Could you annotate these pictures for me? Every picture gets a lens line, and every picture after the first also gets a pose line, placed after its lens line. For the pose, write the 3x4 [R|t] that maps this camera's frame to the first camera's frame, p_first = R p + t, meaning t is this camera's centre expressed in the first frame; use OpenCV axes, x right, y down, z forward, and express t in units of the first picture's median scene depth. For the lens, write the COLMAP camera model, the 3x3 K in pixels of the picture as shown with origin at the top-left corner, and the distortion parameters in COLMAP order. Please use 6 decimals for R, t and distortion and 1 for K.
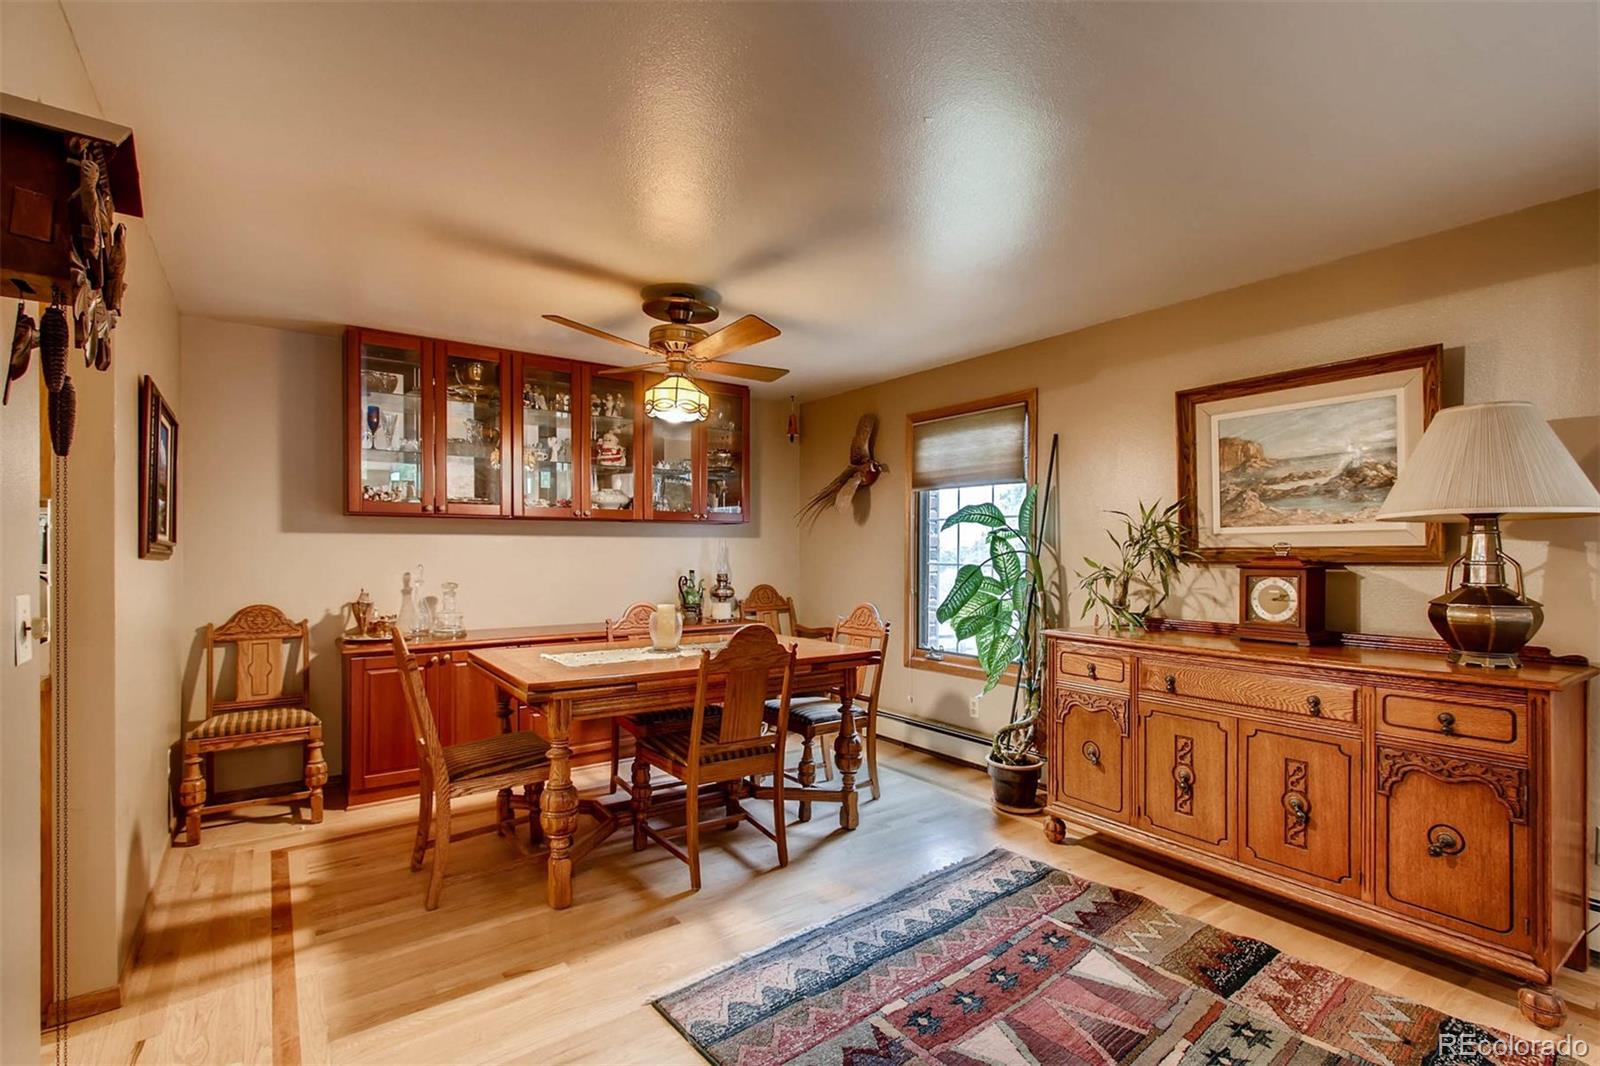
lens RADIAL K [[729.3, 0, 804.0], [0, 729.3, 546.1], [0, 0, 1]] dist [0.002929, 0.000084]
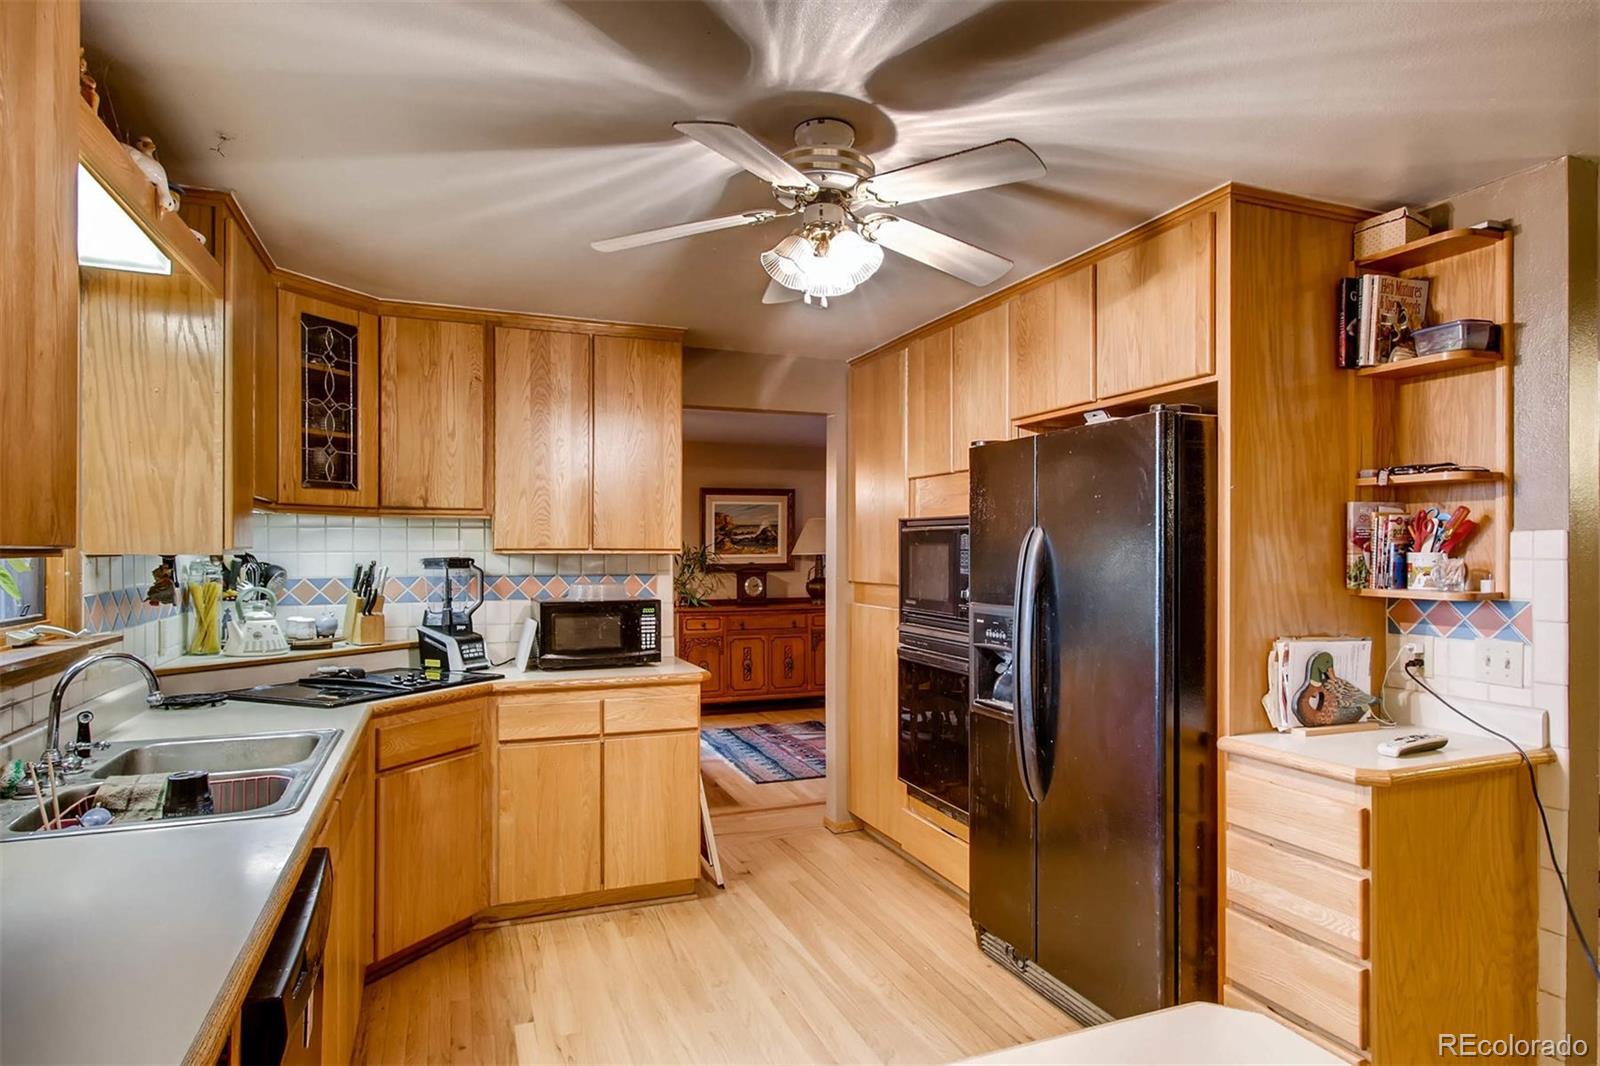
lens RADIAL K [[903.9, 0, 793.3], [0, 903.9, 545.2], [0, 0, 1]] dist [-0.001838, 0.000134]
pose [[0.259829, -0.002238, 0.965652, -1.988787], [-0.005234, 0.999979, 0.003726, -0.067038], [-0.965640, -0.006022, 0.259812, 0.108717]]
